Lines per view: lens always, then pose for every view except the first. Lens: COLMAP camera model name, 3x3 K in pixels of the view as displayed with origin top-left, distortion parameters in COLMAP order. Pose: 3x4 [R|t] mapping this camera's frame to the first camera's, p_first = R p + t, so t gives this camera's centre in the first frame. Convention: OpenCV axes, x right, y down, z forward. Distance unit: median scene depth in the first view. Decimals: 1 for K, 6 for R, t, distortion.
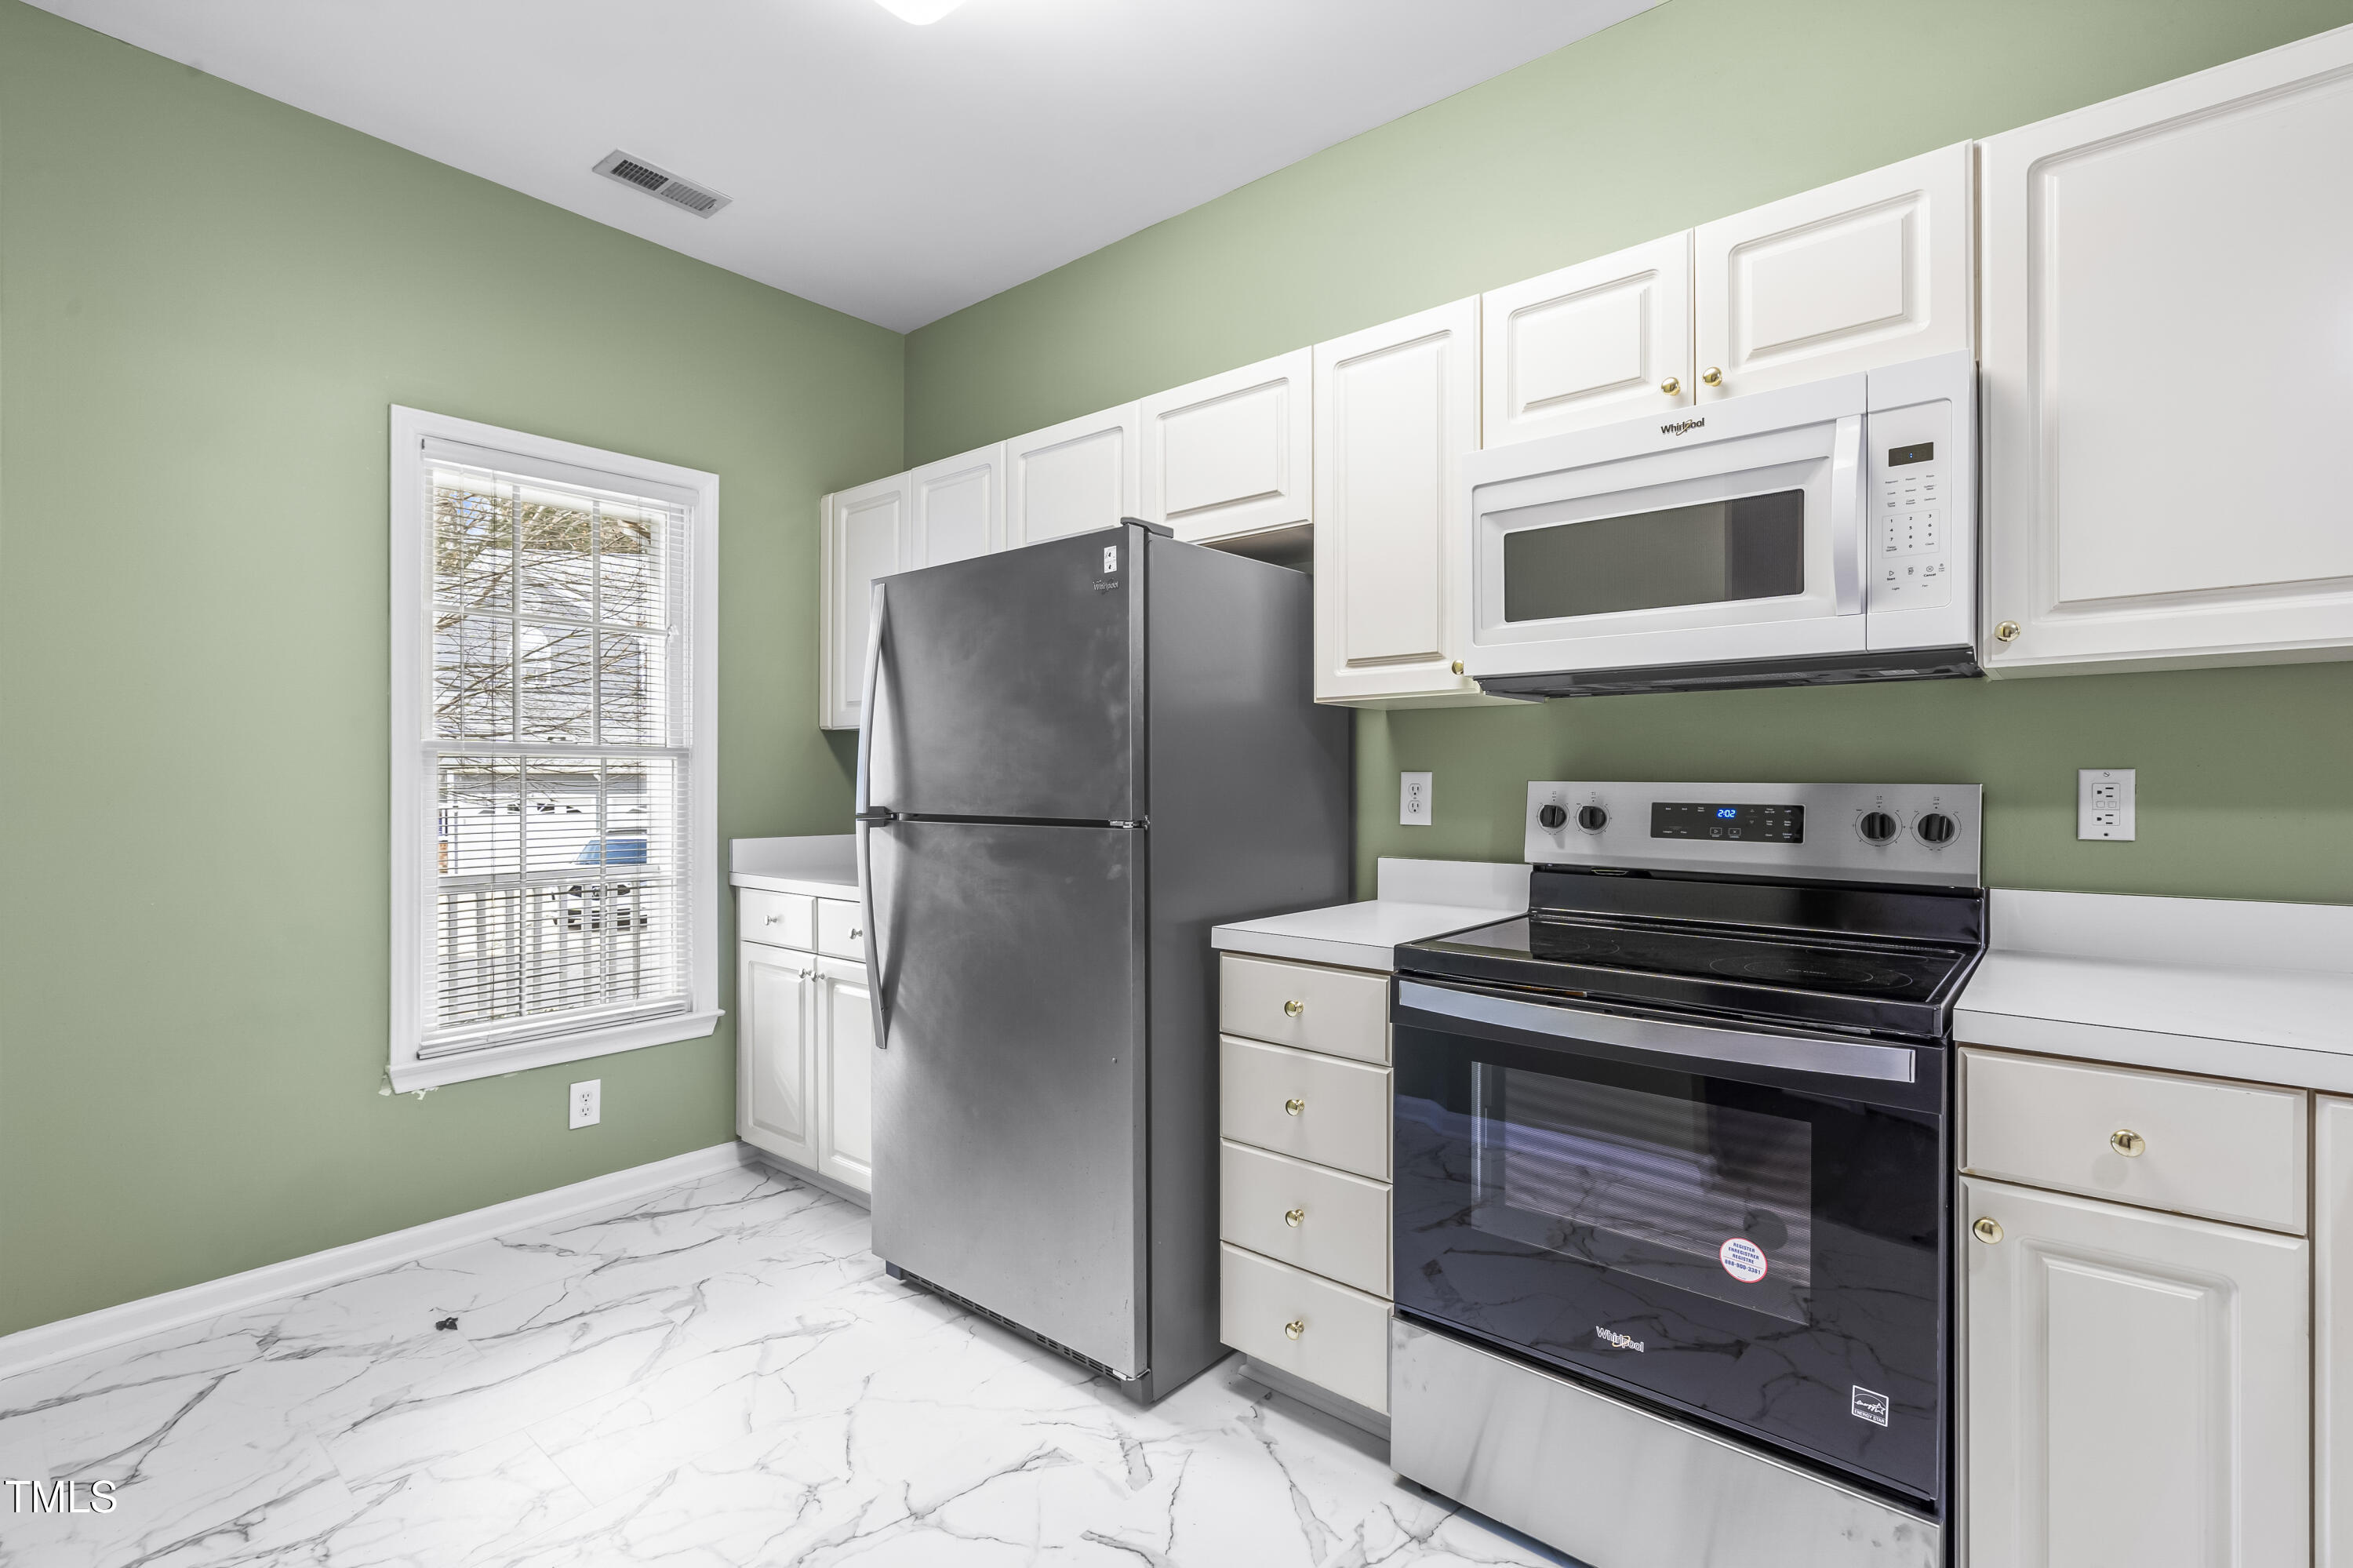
lens RADIAL K [[1079.7, 0, 1176.9], [0, 1079.7, 775.9], [0, 0, 1]] dist [-0.000523, -0.000037]
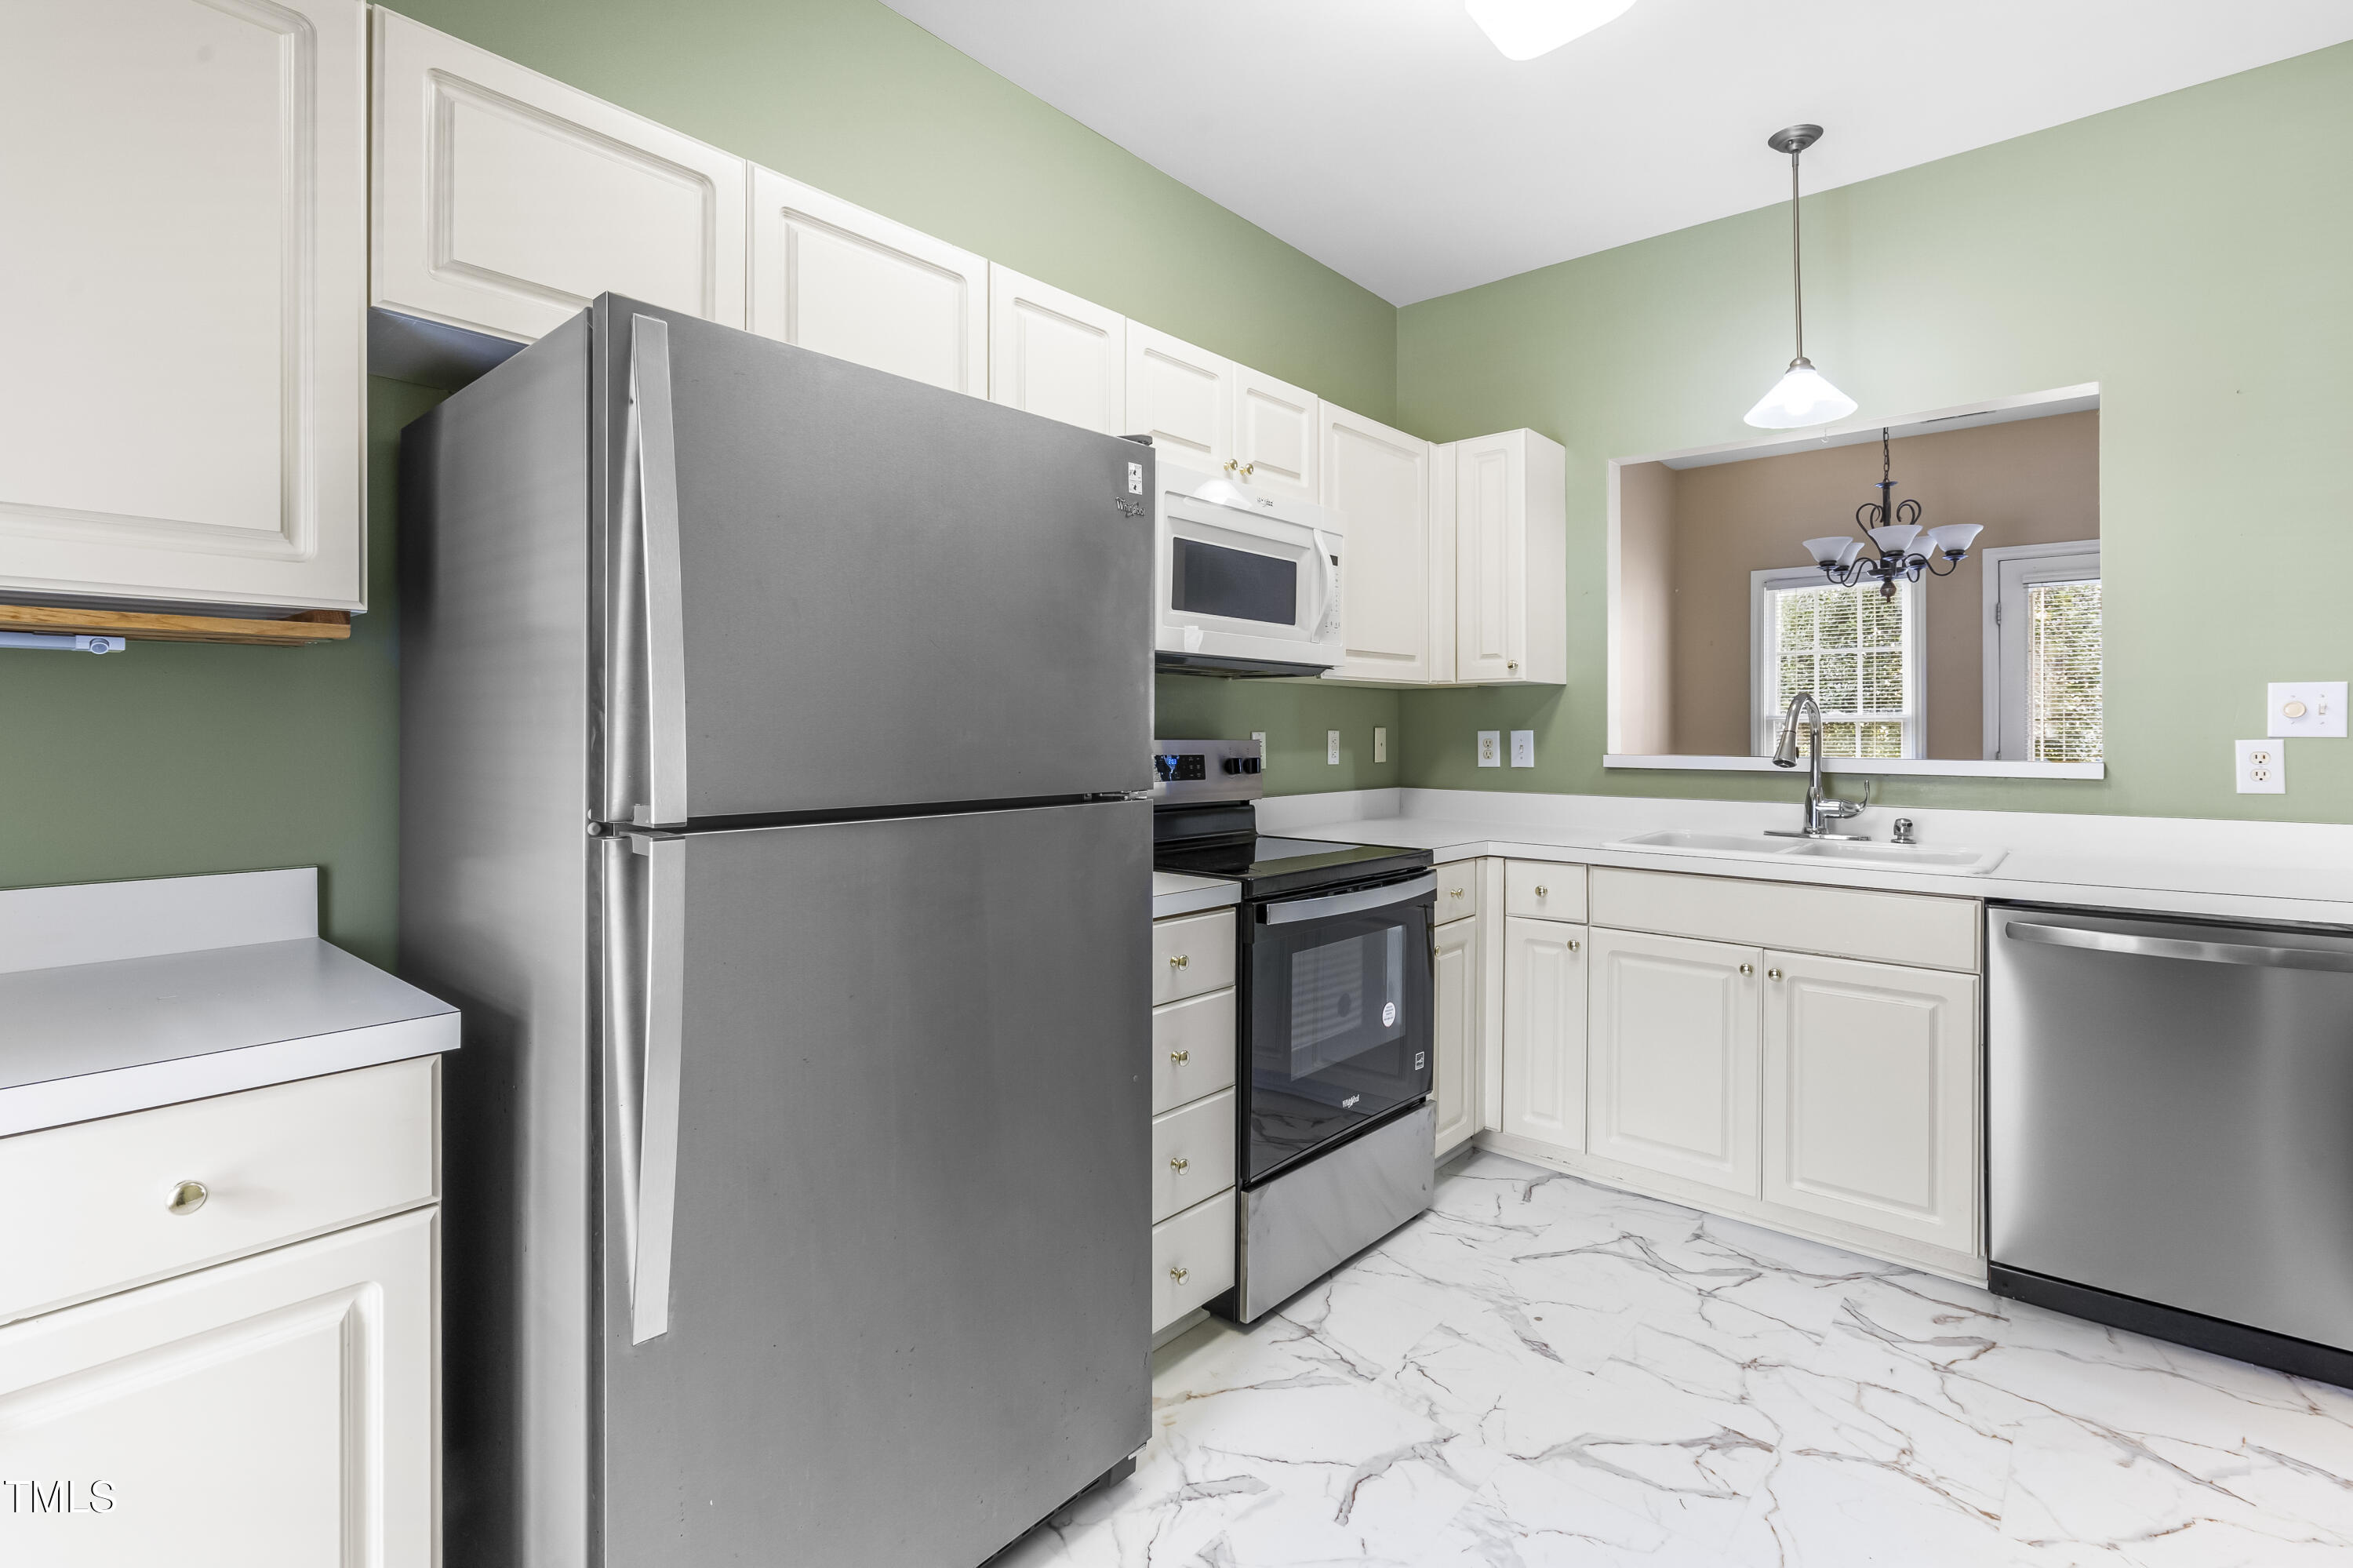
lens RADIAL K [[1092.5, 0, 1179.8], [0, 1092.5, 725.4], [0, 0, 1]] dist [0.013156, 0.000113]
pose [[0.013147, 0.008236, 0.999880, -1.041375], [0.002517, 0.999963, -0.008270, -0.001635], [-0.999910, 0.002625, 0.013126, 1.092444]]
